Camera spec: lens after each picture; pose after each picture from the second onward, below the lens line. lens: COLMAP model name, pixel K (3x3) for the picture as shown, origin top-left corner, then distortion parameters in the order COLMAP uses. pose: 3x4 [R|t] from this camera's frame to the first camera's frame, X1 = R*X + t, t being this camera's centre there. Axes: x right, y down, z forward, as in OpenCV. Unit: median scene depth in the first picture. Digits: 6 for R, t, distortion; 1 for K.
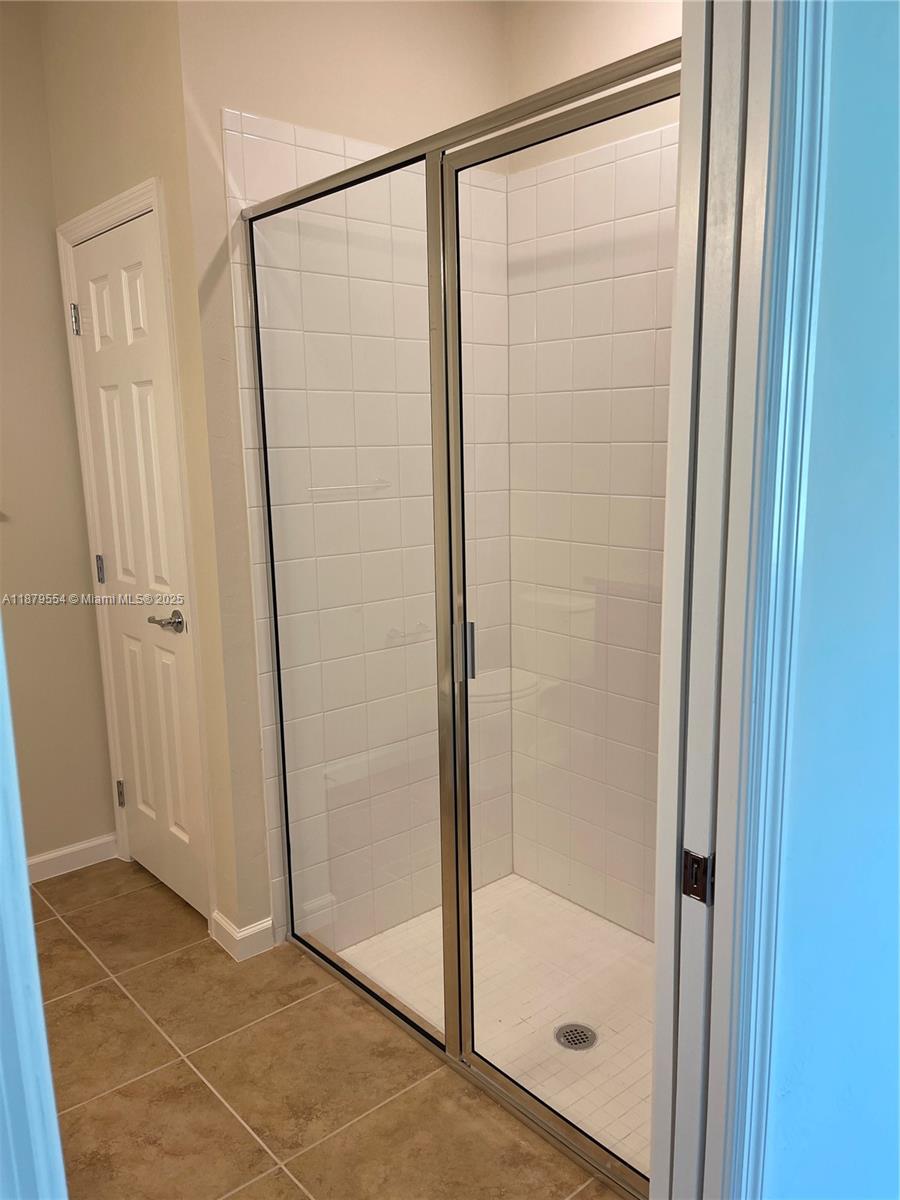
lens RADIAL K [[900.0, 0, 452.1], [0, 900.0, 600.3], [0, 0, 1]] dist [-0.001797, -0.040777]
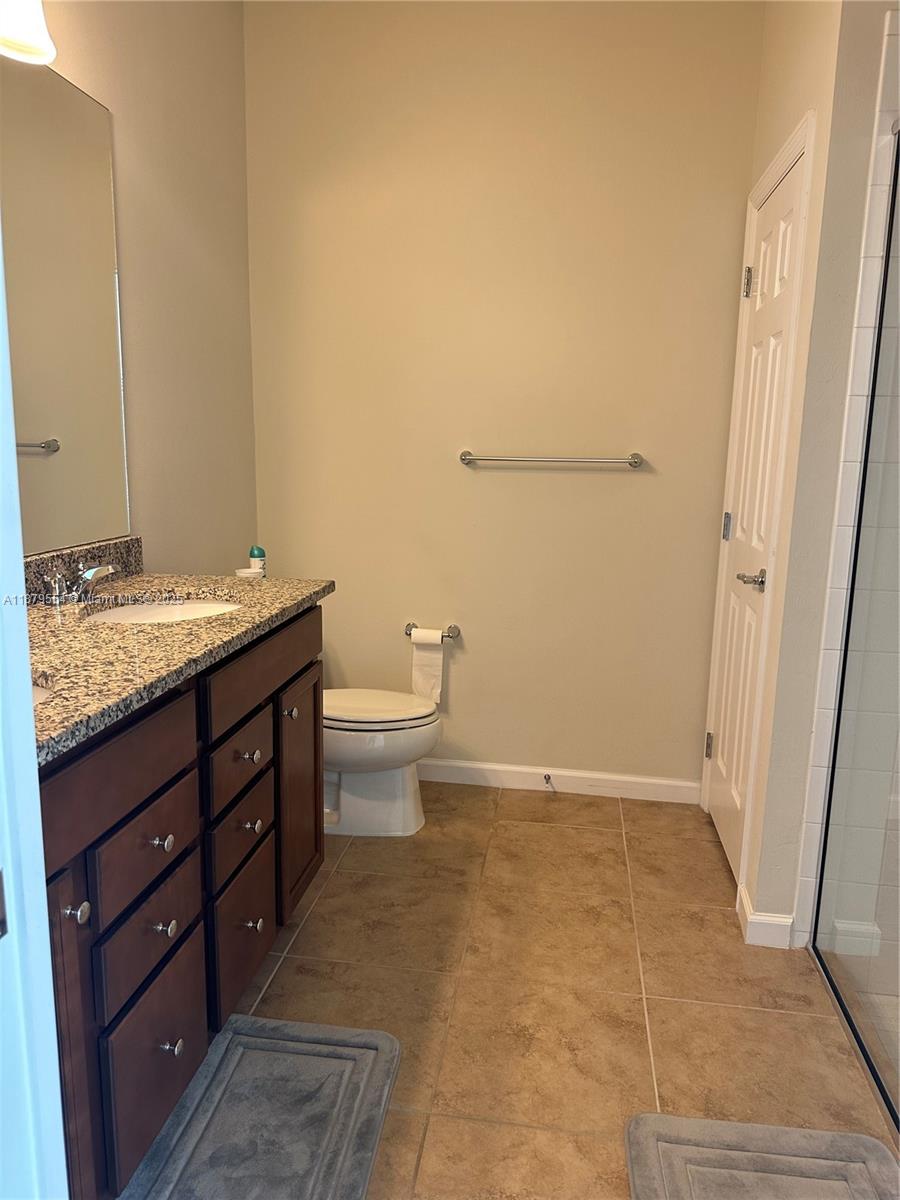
lens RADIAL K [[840.8, 0, 481.4], [0, 840.8, 609.4], [0, 0, 1]] dist [-0.010534, -0.009683]
pose [[0.662763, 0.192808, -0.723582, 0.159394], [-0.188154, 0.978162, 0.088306, 0.031727], [0.724806, 0.077618, 0.684567, 0.169046]]
